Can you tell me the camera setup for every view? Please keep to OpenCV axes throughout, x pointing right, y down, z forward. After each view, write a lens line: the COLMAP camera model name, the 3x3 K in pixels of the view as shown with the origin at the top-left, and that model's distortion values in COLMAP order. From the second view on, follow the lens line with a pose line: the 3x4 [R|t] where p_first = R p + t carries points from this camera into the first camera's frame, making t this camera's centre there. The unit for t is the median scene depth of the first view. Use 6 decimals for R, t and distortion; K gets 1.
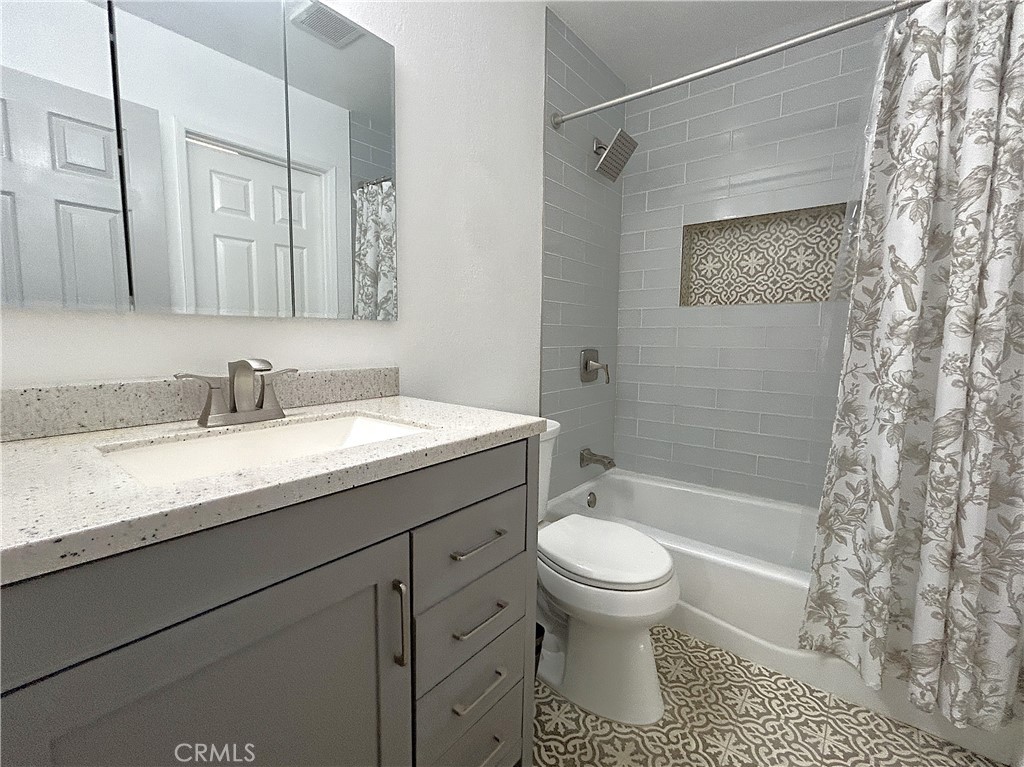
lens RADIAL K [[437.4, 0, 510.1], [0, 437.4, 378.4], [0, 0, 1]] dist [-0.002826, 0.000179]
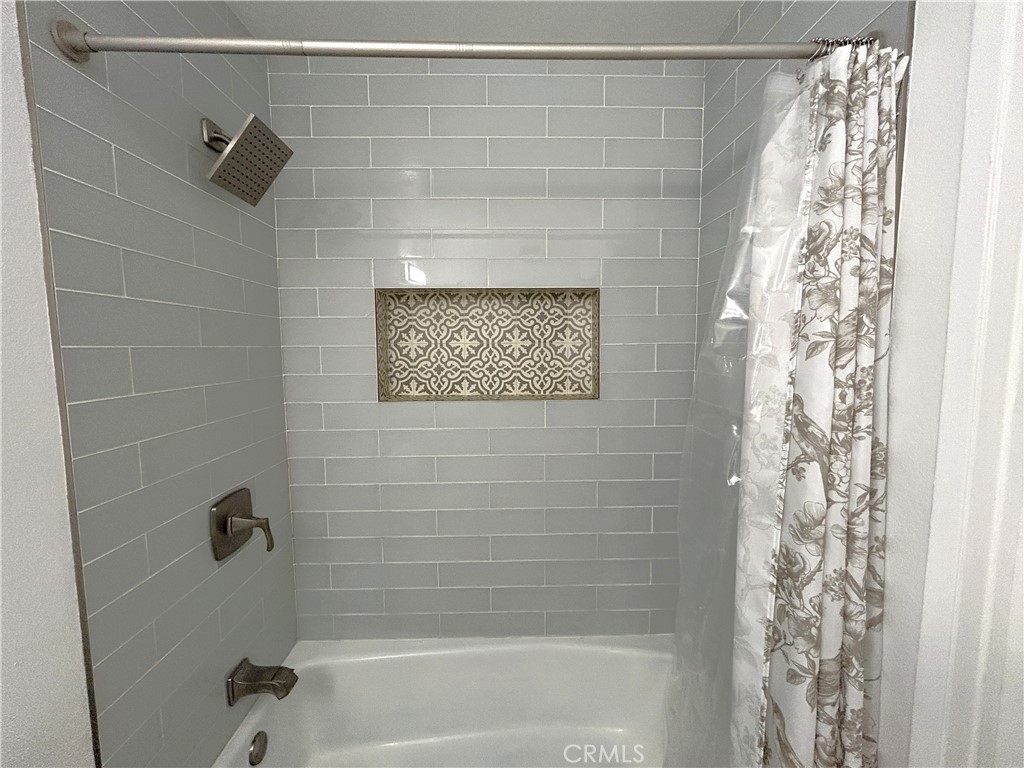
lens RADIAL K [[416.1, 0, 511.4], [0, 416.1, 382.5], [0, 0, 1]] dist [-0.001625, 0.000790]
pose [[0.764231, -0.072491, 0.640856, 0.129659], [0.083403, 0.996428, 0.013252, -0.191915], [-0.639528, 0.043322, 0.767546, 0.362422]]
